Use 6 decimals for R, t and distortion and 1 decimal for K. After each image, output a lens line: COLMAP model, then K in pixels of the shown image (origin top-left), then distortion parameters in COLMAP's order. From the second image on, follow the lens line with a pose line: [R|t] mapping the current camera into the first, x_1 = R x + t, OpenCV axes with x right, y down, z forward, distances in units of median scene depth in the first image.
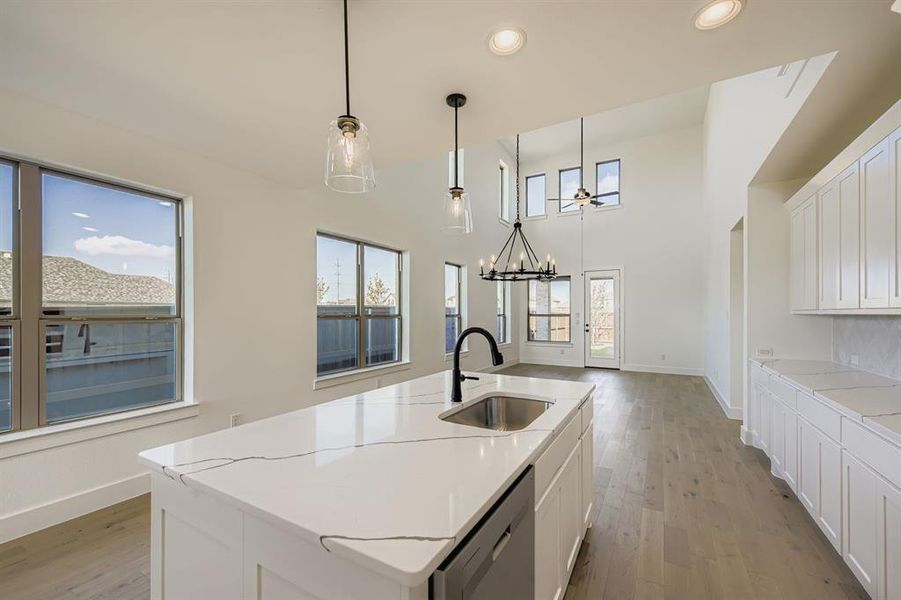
lens RADIAL K [[365.5, 0, 450.1], [0, 365.5, 313.1], [0, 0, 1]] dist [0.006547, -0.000208]
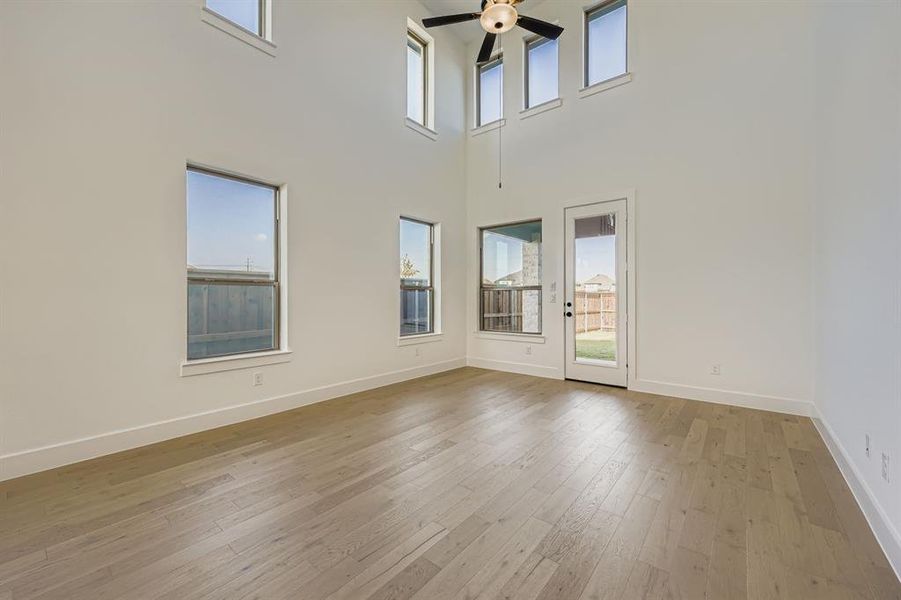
lens RADIAL K [[356.0, 0, 444.1], [0, 356.0, 299.5], [0, 0, 1]] dist [-0.000244, -0.000107]
pose [[0.986163, 0.003625, -0.165737, 0.315092], [-0.002589, 0.999976, 0.006467, 0.025163], [0.165756, -0.005949, 0.986149, 0.493765]]
